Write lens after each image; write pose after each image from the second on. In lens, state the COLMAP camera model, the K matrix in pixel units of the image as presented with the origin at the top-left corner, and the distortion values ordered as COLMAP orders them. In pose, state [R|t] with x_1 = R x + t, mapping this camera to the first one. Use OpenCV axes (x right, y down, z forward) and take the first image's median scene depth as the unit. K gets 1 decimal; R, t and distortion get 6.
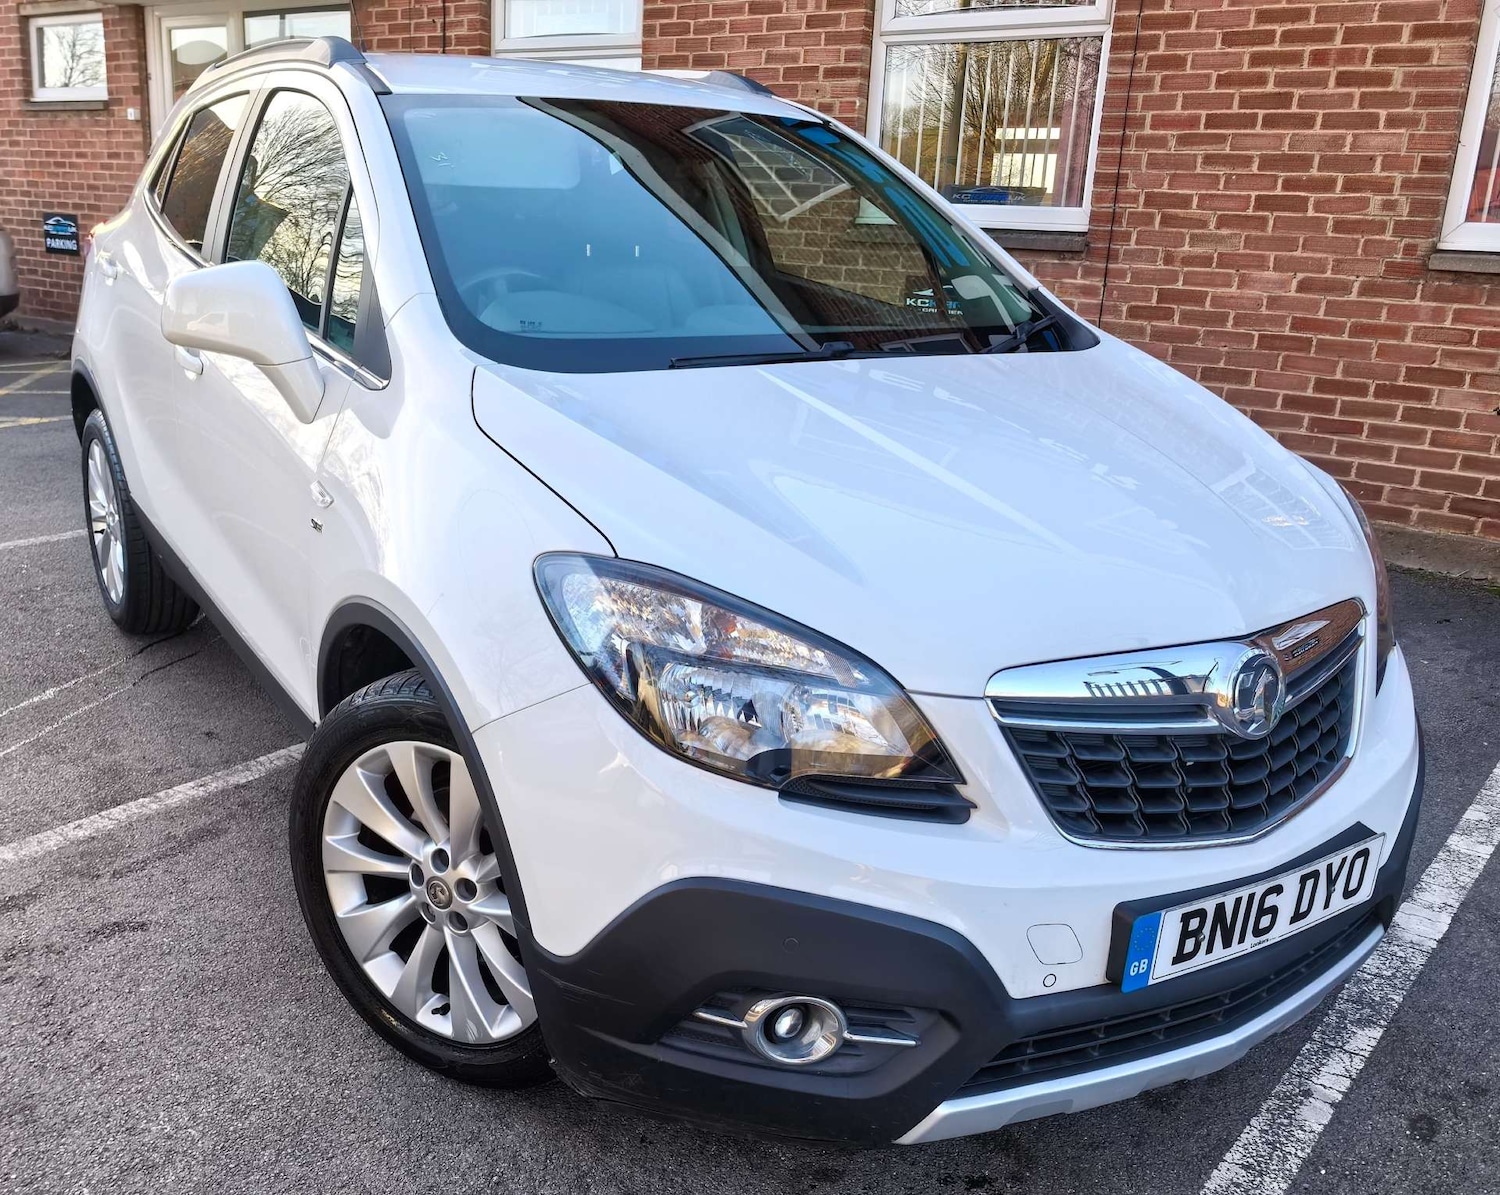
lens RADIAL K [[1372.3, 0, 731.5], [0, 1372.3, 637.5], [0, 0, 1]] dist [0.045434, -0.069623]
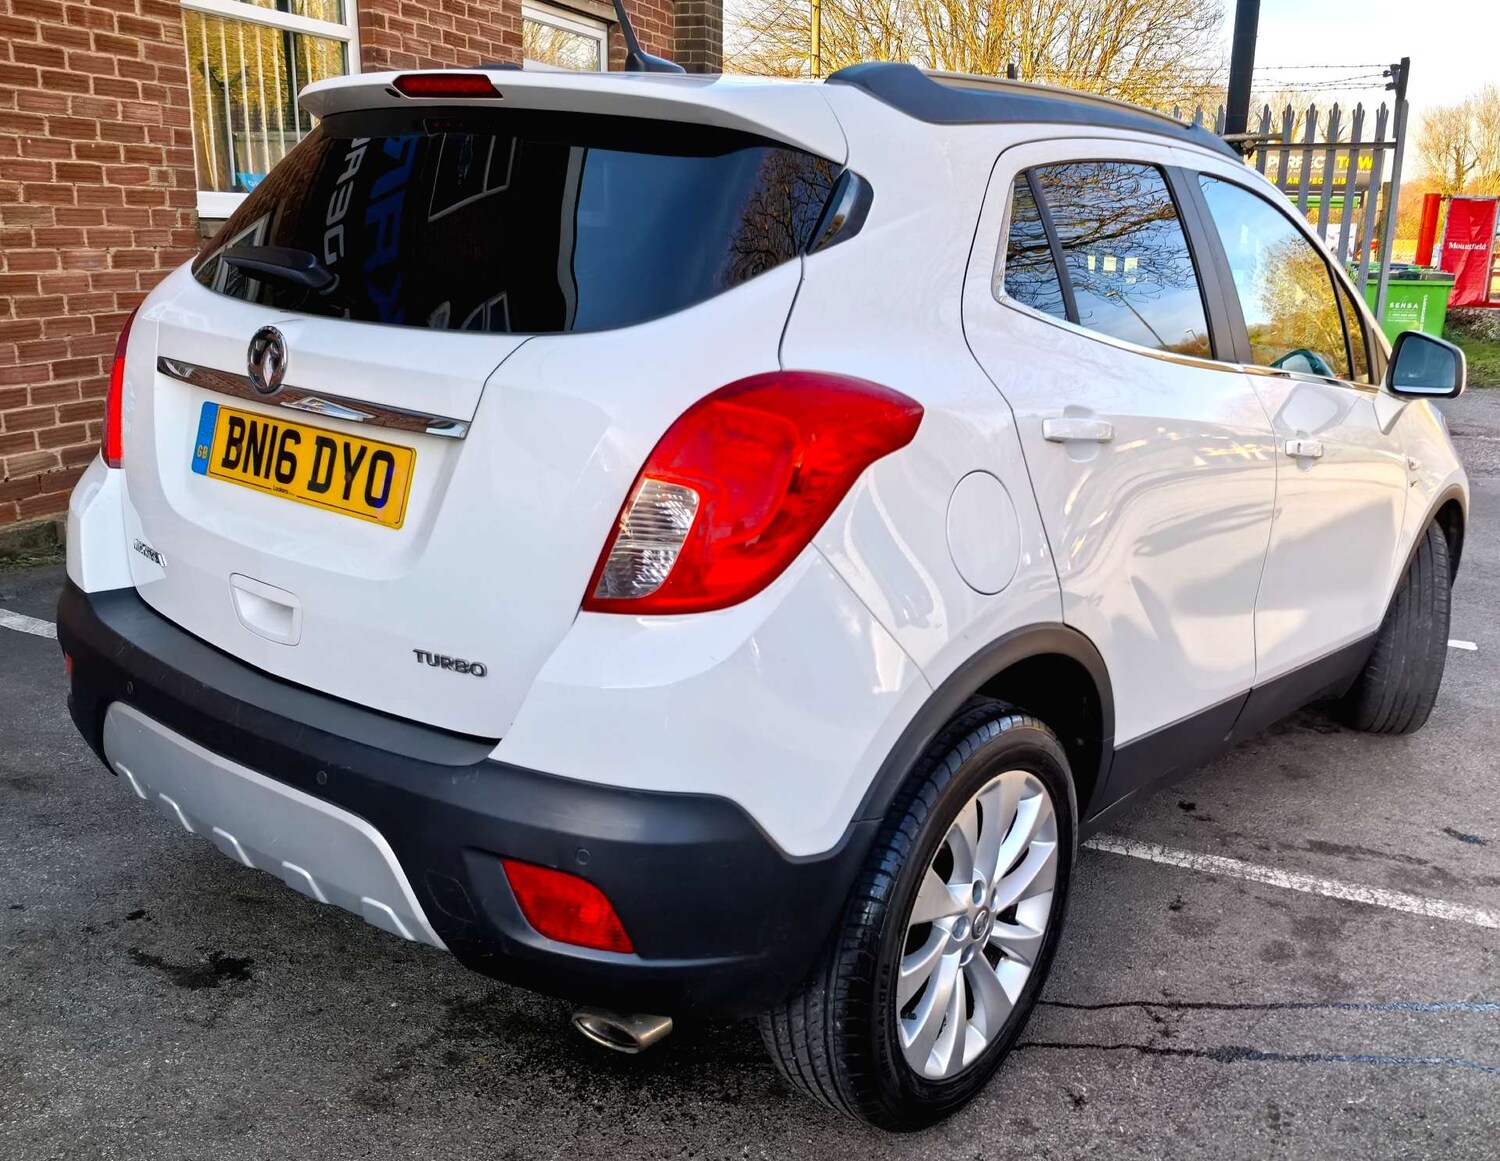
lens RADIAL K [[1414.5, 0, 805.9], [0, 1414.5, 568.3], [0, 0, 1]] dist [0.010935, -0.028502]
pose [[-0.330328, -0.278659, 0.901794, -0.656023], [0.222283, 0.905586, 0.361253, -0.306554], [-0.917319, 0.319785, -0.237199, 0.861359]]
